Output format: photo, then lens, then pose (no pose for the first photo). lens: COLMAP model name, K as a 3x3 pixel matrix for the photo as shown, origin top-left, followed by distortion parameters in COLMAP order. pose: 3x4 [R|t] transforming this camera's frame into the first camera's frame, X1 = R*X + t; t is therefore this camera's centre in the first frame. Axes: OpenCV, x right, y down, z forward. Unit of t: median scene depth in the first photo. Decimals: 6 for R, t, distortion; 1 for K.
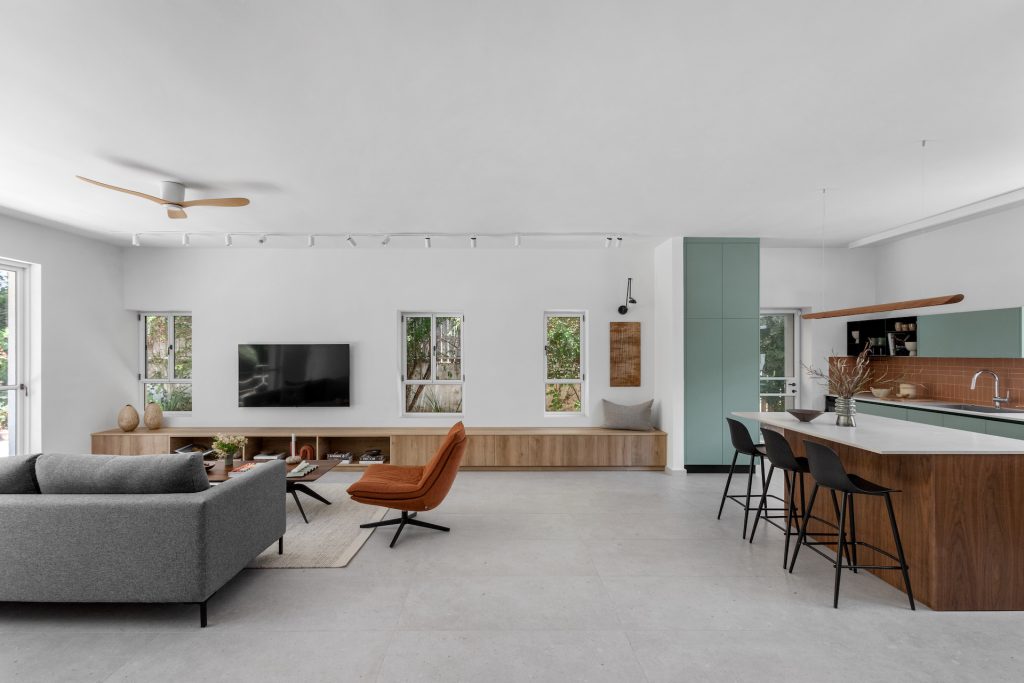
lens RADIAL K [[473.5, 0, 490.3], [0, 473.5, 351.5], [0, 0, 1]] dist [0.009566, -0.003179]
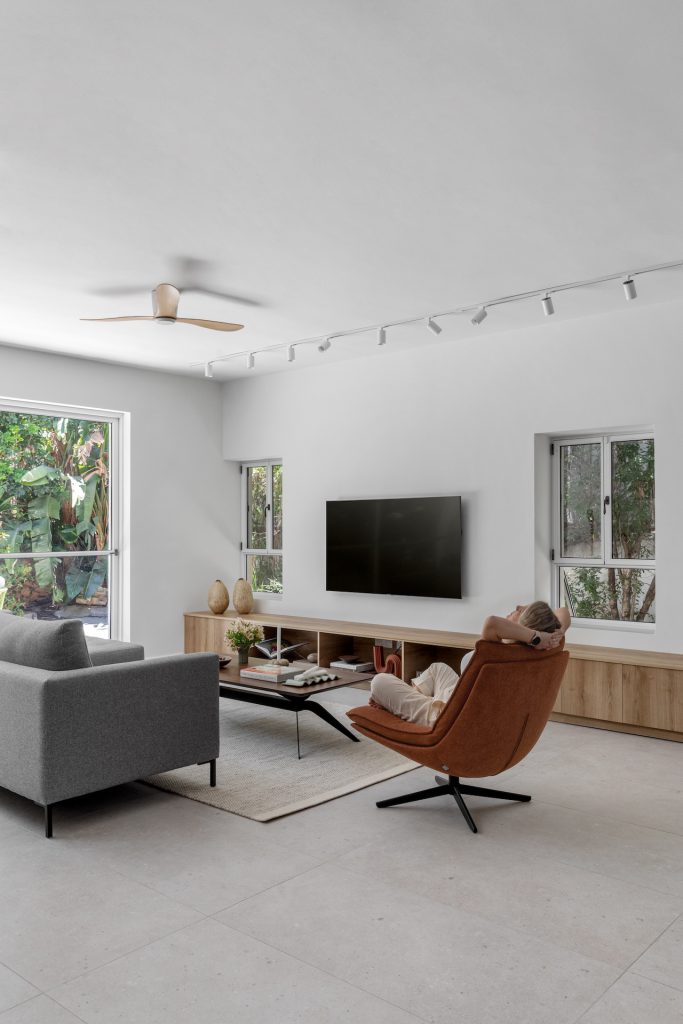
lens RADIAL K [[814.8, 0, 340.8], [0, 814.8, 516.6], [0, 0, 1]] dist [0.001771, -0.000424]
pose [[0.754944, -0.010306, -0.655708, 0.307509], [0.004704, 0.999936, -0.010300, 0.023809], [0.655773, 0.004691, 0.754944, 0.124659]]
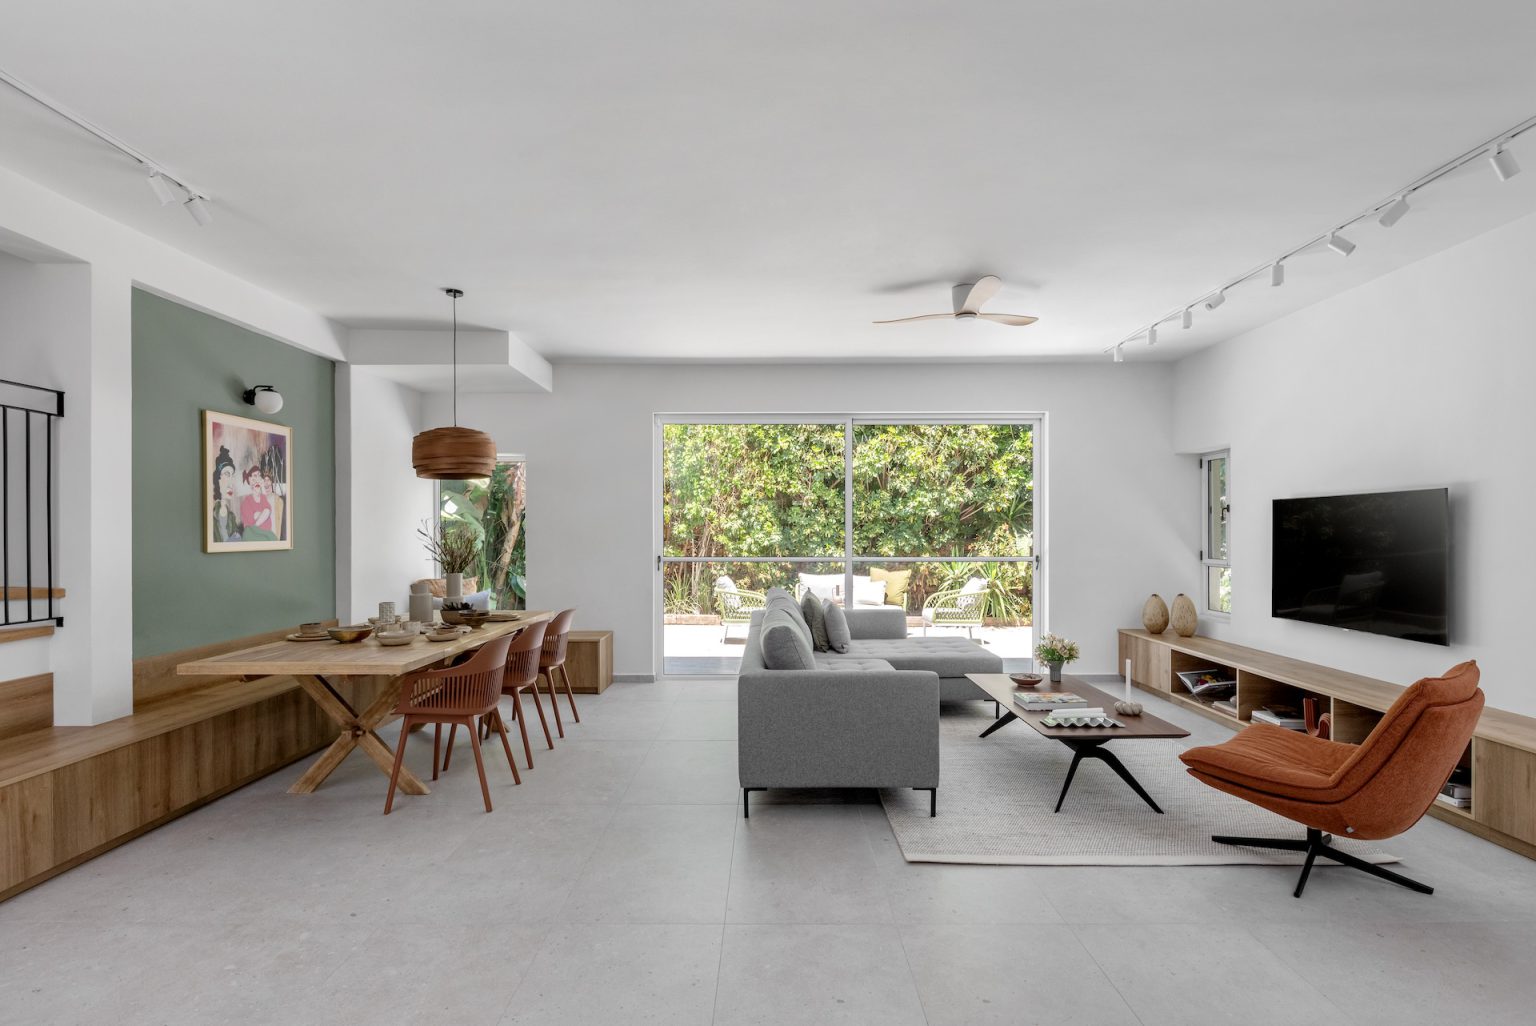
lens RADIAL K [[795.4, 0, 747.0], [0, 795.4, 528.5], [0, 0, 1]] dist [-0.011304, 0.002335]
pose [[-0.013913, -0.001307, -0.999902, 0.416103], [0.006861, 0.999975, -0.001402, 0.017106], [0.999880, -0.006880, -0.013903, 0.479297]]
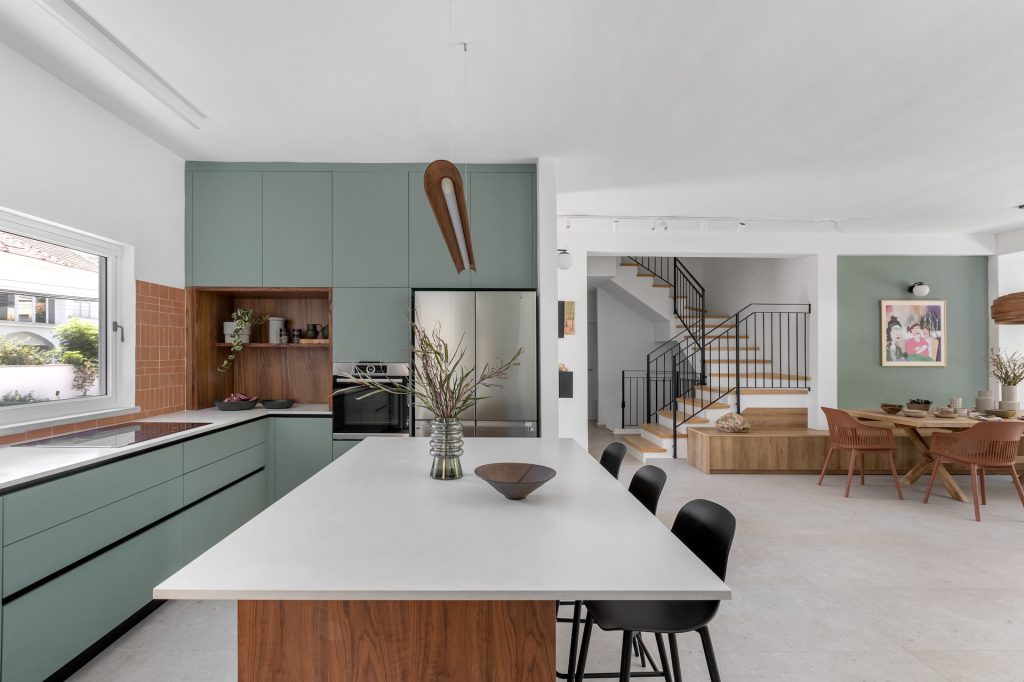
lens RADIAL K [[473.5, 0, 515.5], [0, 473.5, 349.3], [0, 0, 1]] dist [0.009566, -0.003179]
pose [[-0.998936, -0.001796, -0.046072, 0.481551], [-0.001163, 0.999905, -0.013769, 0.015066], [0.046093, -0.013701, -0.998843, 0.966219]]
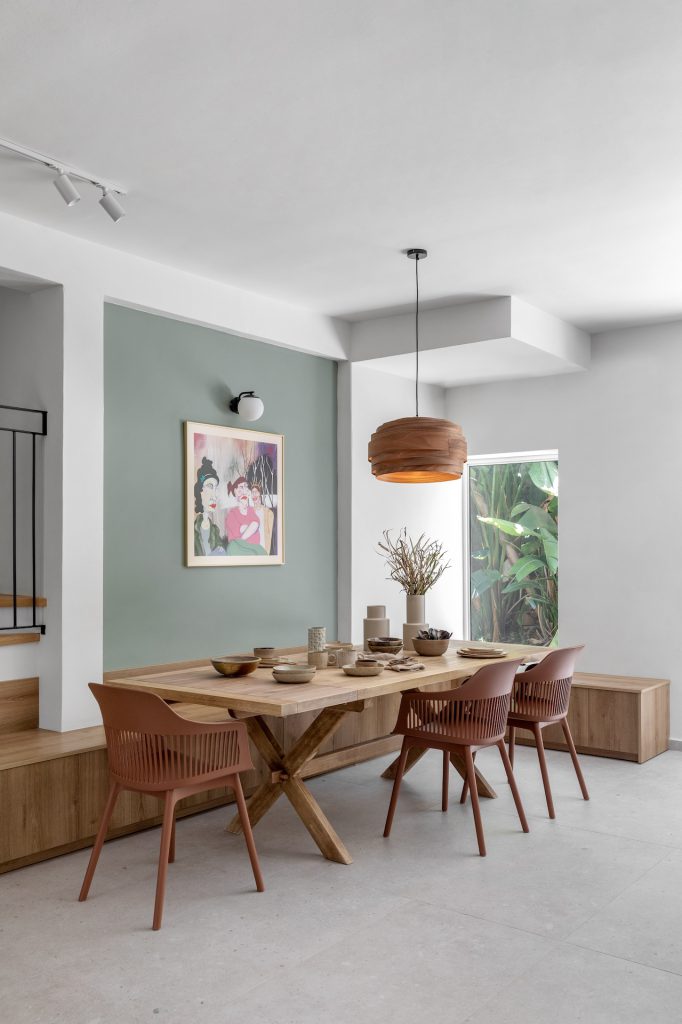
lens RADIAL K [[880.7, 0, 331.4], [0, 880.7, 547.7], [0, 0, 1]] dist [0.002735, 0.007155]
pose [[-0.614027, -0.000489, -0.789285, 0.210236], [0.004879, 0.999978, -0.004416, 0.022942], [0.789270, -0.006563, -0.614011, 0.579280]]
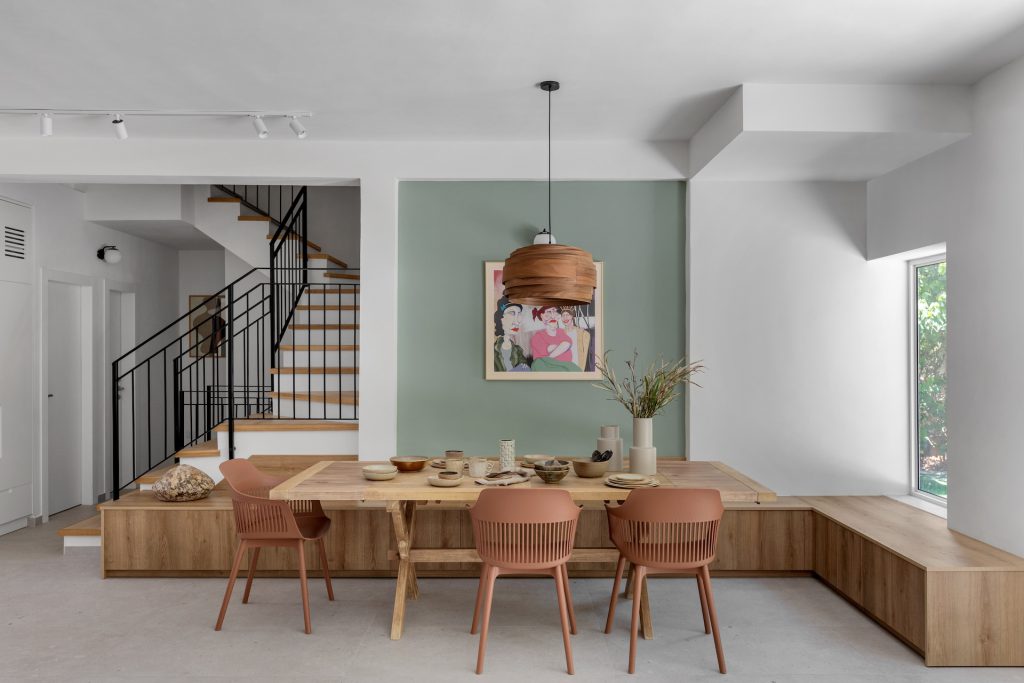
lens RADIAL K [[738.4, 0, 531.9], [0, 738.4, 355.4], [0, 0, 1]] dist [-0.001563, 0.000577]
pose [[-0.999112, -0.000273, -0.042136, -0.460062], [-0.000473, 0.999989, 0.004744, 0.001182], [0.042134, 0.004759, -0.999101, 0.853544]]
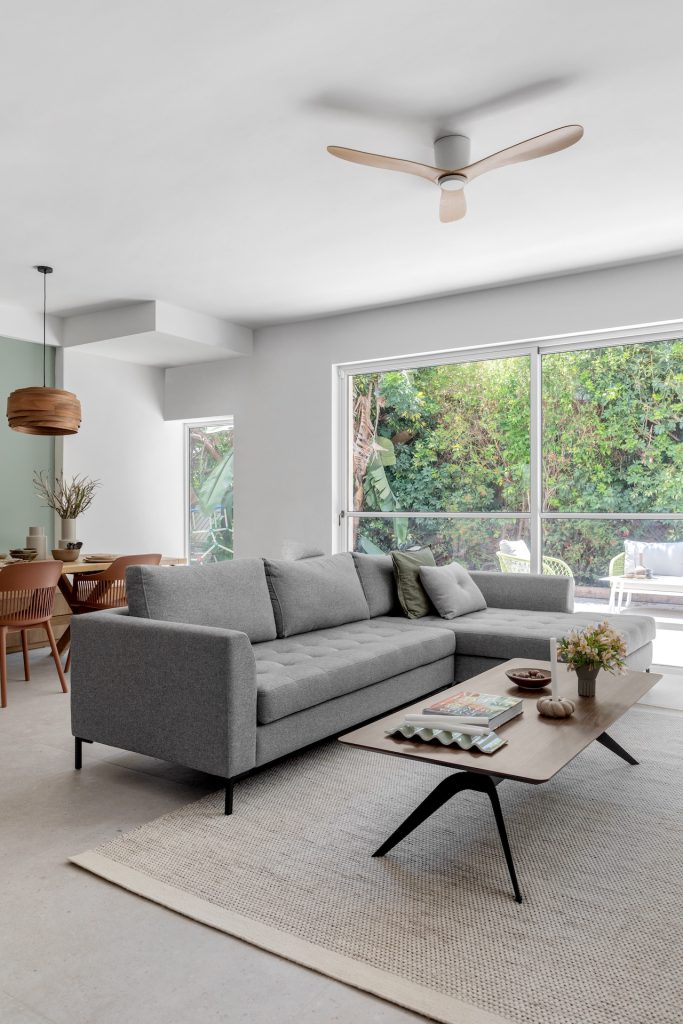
lens RADIAL K [[738.4, 0, 317.9], [0, 738.4, 498.5], [0, 0, 1]] dist [-0.001563, 0.000577]
pose [[-0.551870, -0.007339, -0.833898, 0.106223], [0.008557, 0.999859, -0.014463, 0.058367], [0.833886, -0.015118, -0.551729, 0.959807]]
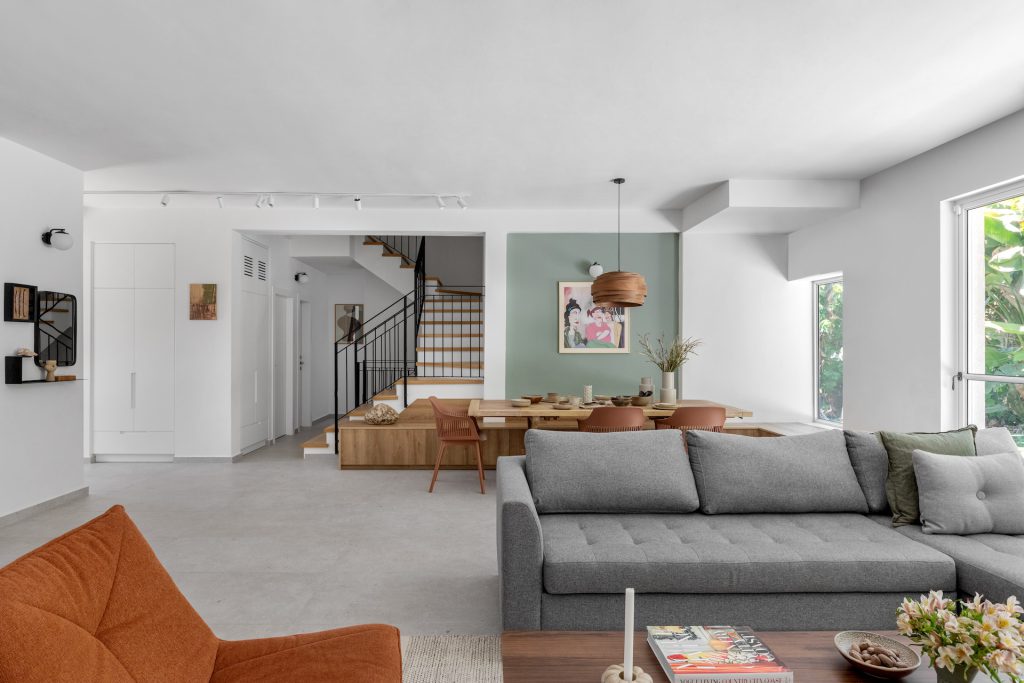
lens RADIAL K [[530.3, 0, 501.9], [0, 530.3, 347.3], [0, 0, 1]] dist [-0.011304, 0.002335]
pose [[-0.999050, 0.000361, -0.043568, -0.264595], [0.000460, 0.999997, -0.002248, 0.028169], [0.043567, -0.002266, -0.999048, 1.030547]]
